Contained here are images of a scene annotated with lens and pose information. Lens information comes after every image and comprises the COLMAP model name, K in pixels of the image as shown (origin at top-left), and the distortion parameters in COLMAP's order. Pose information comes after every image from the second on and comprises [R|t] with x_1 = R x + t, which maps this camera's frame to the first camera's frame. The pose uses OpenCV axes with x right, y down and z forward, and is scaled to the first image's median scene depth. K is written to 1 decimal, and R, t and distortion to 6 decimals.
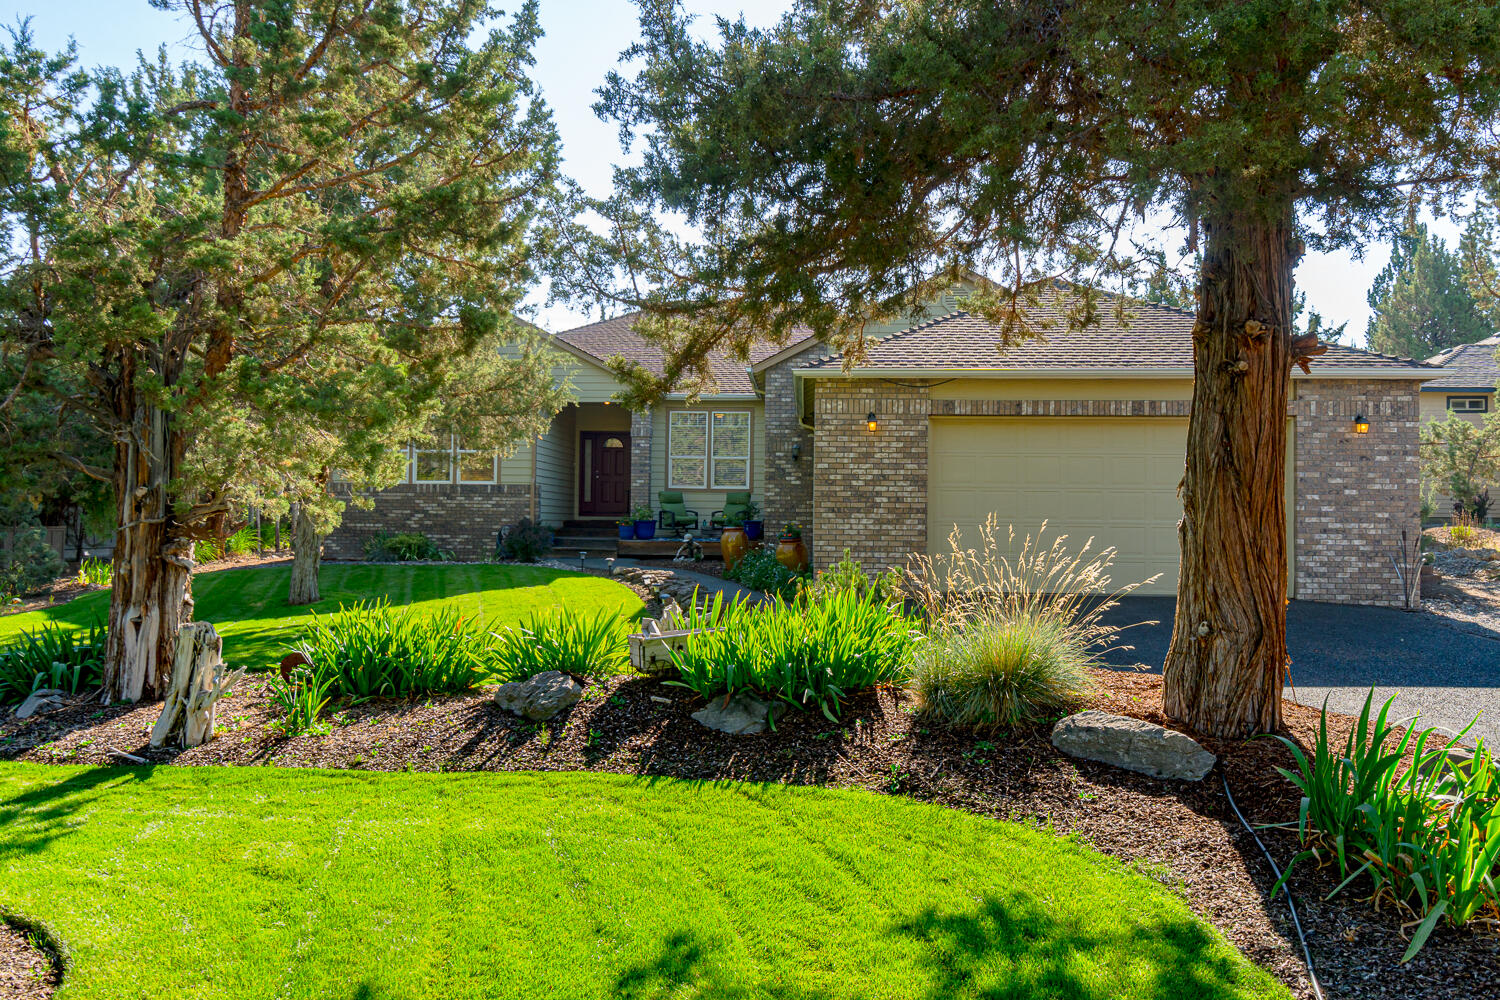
lens RADIAL K [[1158.9, 0, 747.1], [0, 1158.9, 494.2], [0, 0, 1]] dist [0.000685, 0.010322]
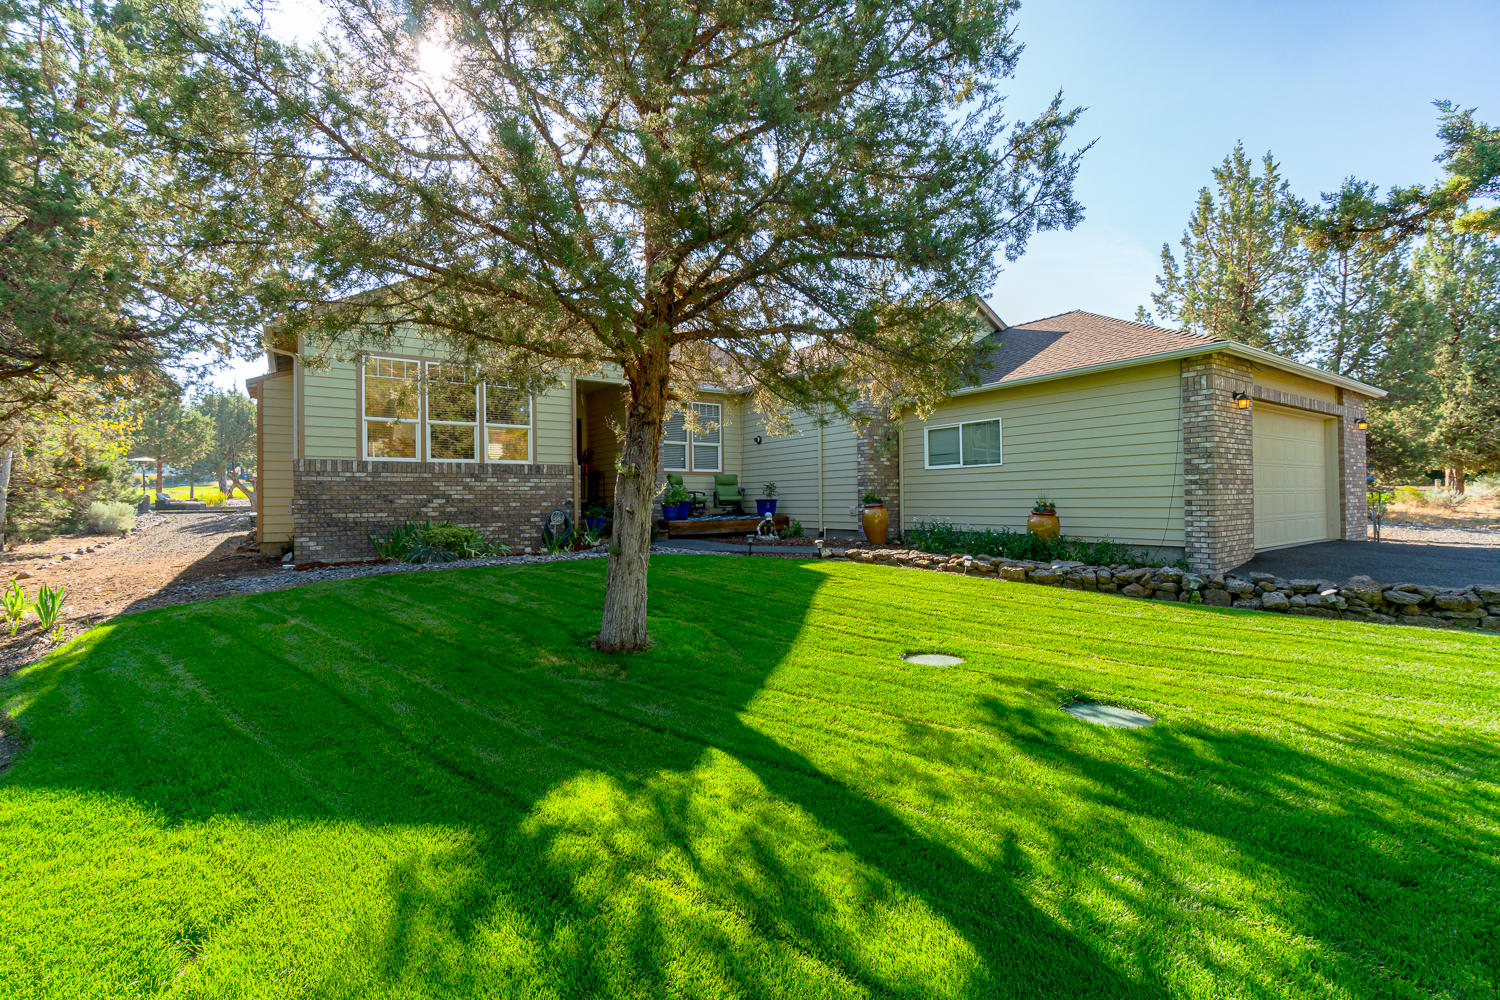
lens RADIAL K [[646.2, 0, 749.9], [0, 646.2, 494.4], [0, 0, 1]] dist [-0.001018, 0.000052]
pose [[0.789692, -0.017300, 0.613260, -0.625151], [0.009539, 0.999828, 0.015922, 0.013372], [-0.613430, -0.006723, 0.789721, 0.809088]]
